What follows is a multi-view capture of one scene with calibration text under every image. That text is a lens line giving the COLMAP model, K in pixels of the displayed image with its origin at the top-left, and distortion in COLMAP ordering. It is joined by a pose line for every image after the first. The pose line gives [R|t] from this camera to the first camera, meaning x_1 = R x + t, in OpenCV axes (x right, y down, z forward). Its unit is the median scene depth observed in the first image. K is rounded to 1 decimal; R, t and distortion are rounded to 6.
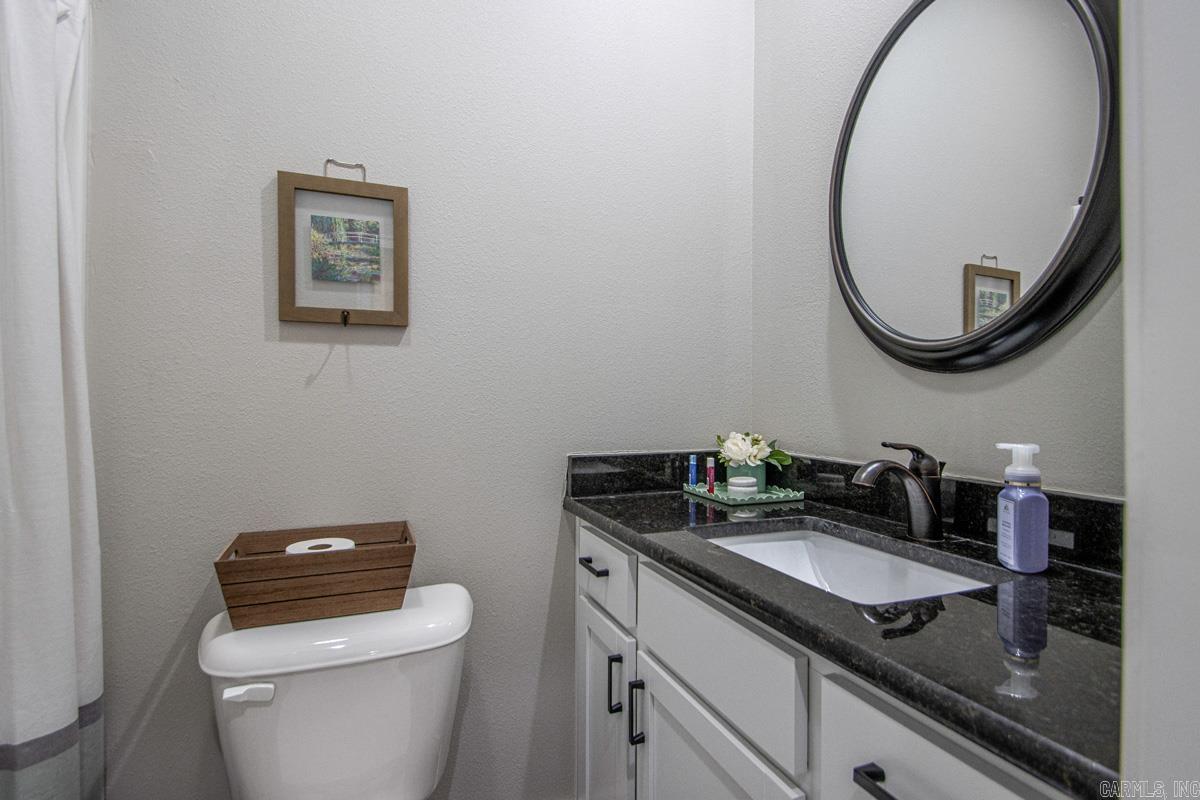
lens RADIAL K [[562.5, 0, 583.4], [0, 562.5, 401.5], [0, 0, 1]] dist [0.022619, -0.015792]
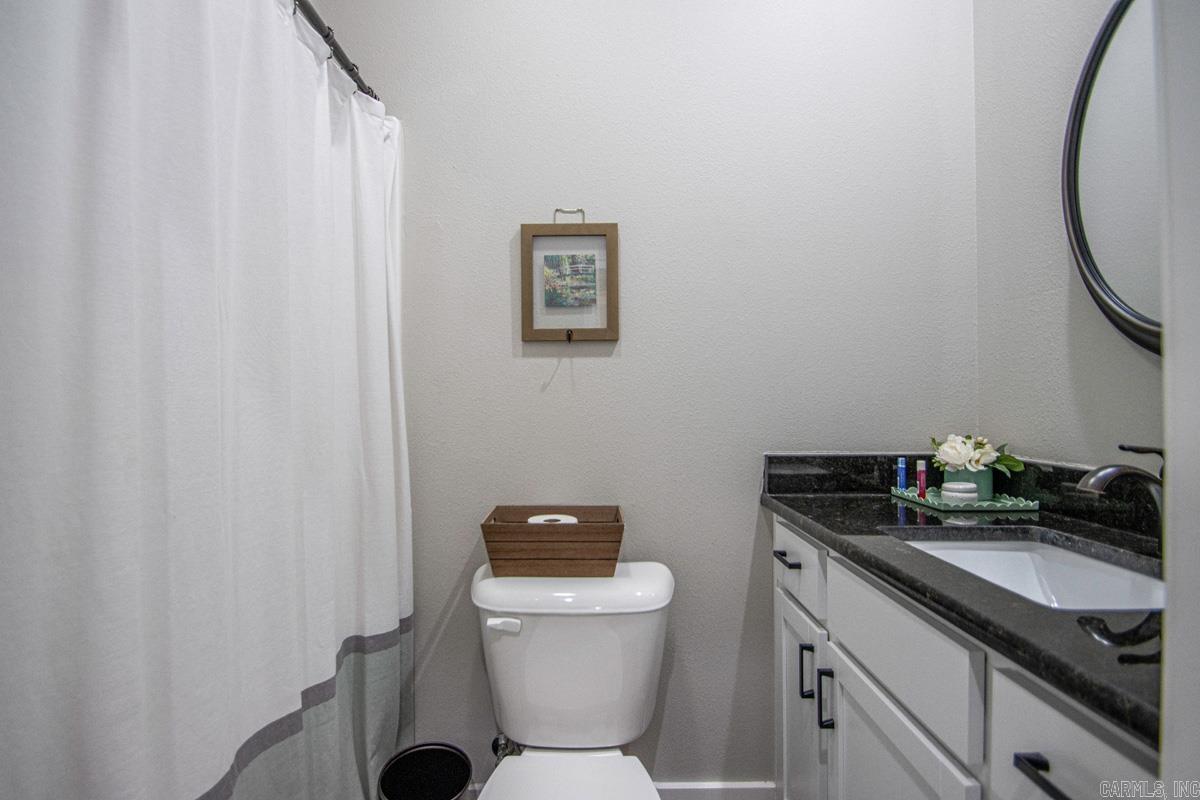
lens RADIAL K [[544.7, 0, 585.0], [0, 544.7, 409.5], [0, 0, 1]] dist [0.003655, -0.000115]
pose [[0.927558, -0.002534, -0.373670, 0.053251], [0.005501, 0.999961, 0.006874, 0.003864], [0.373638, -0.008432, 0.927536, -0.089528]]
